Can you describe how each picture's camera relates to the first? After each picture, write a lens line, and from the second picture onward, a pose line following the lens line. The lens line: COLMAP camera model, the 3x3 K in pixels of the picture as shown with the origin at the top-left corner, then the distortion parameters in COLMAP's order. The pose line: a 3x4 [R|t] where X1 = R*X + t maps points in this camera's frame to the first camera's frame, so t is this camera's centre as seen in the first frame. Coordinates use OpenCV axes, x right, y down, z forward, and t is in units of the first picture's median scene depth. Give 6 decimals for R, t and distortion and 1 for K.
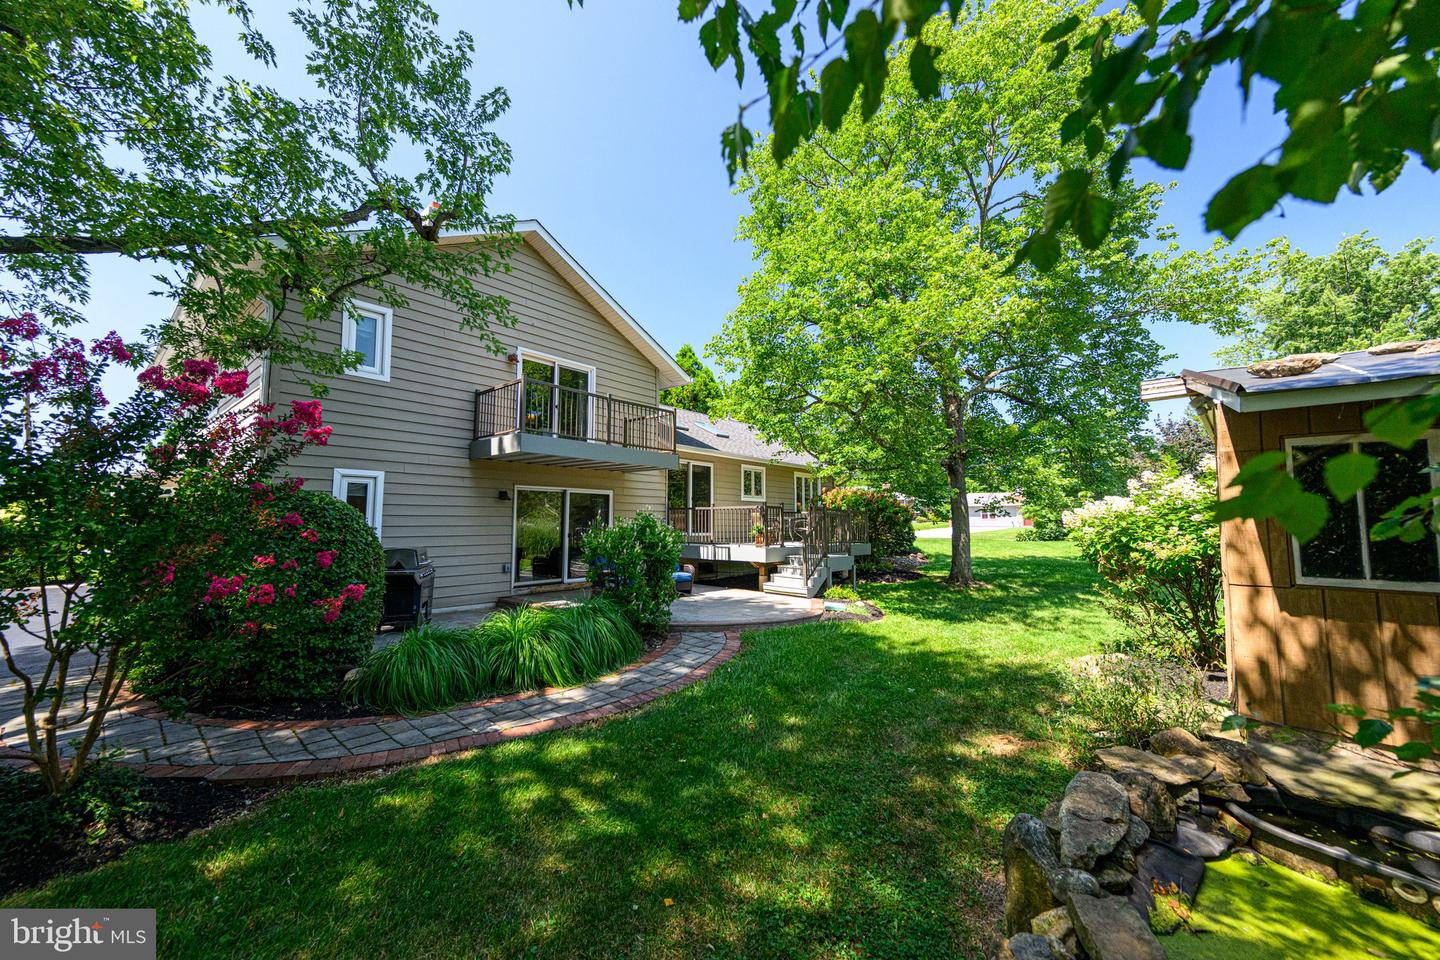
lens RADIAL K [[551.4, 0, 720.1], [0, 551.4, 473.8], [0, 0, 1]] dist [0.001243, 0.000004]
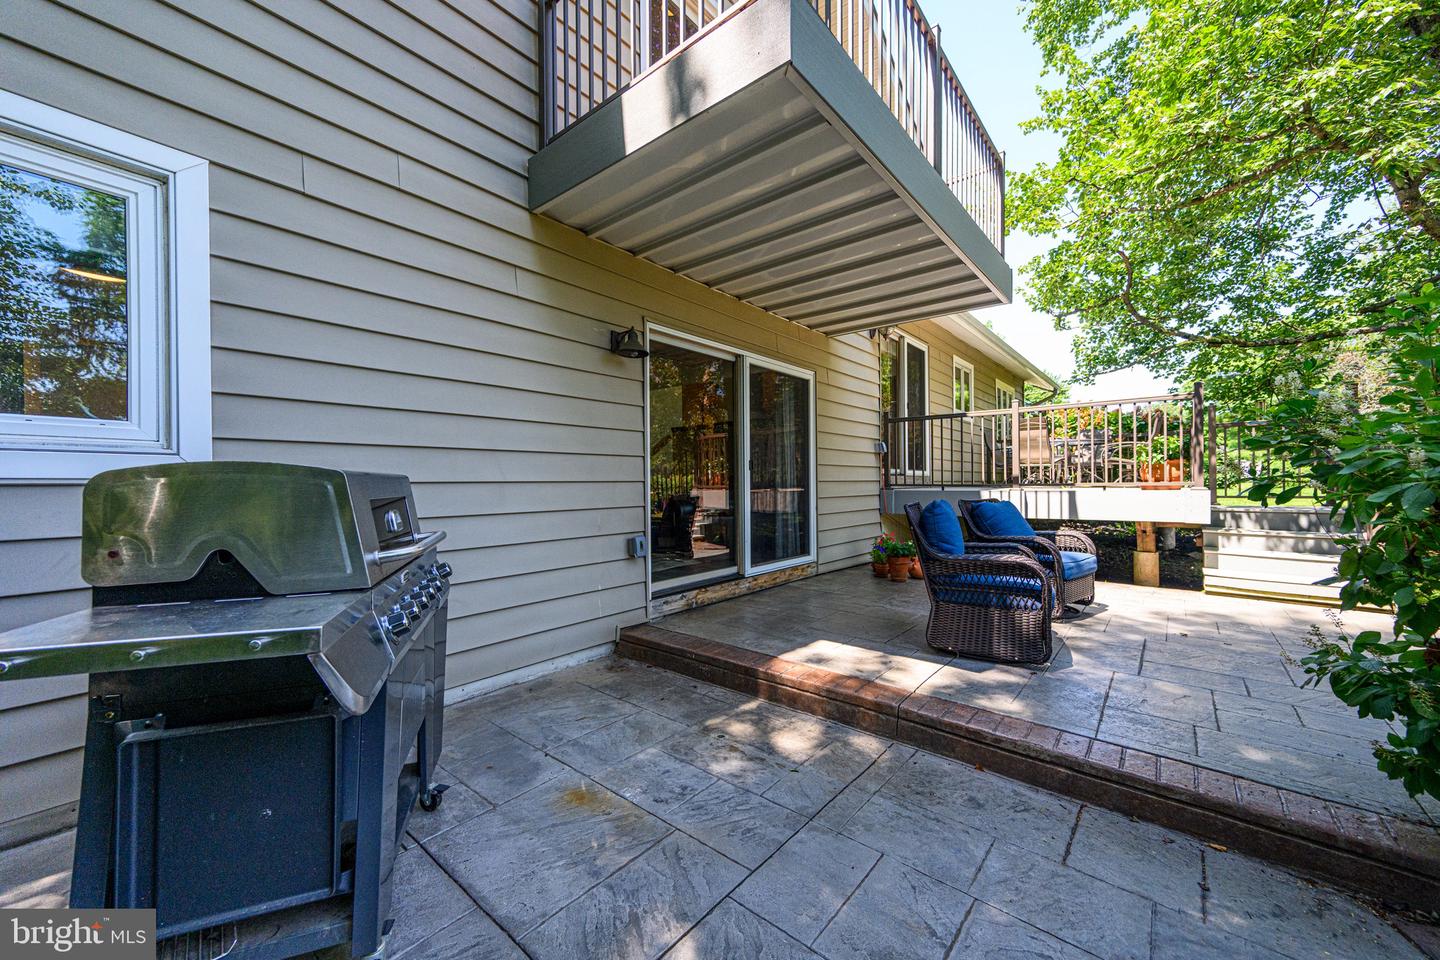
lens RADIAL K [[551.4, 0, 720.4], [0, 551.4, 482.4], [0, 0, 1]] dist [0.001243, 0.000004]
pose [[0.999566, -0.008447, 0.028212, -0.319497], [0.005851, 0.995847, 0.090854, 0.089835], [-0.028862, -0.090649, 0.995465, 0.600101]]
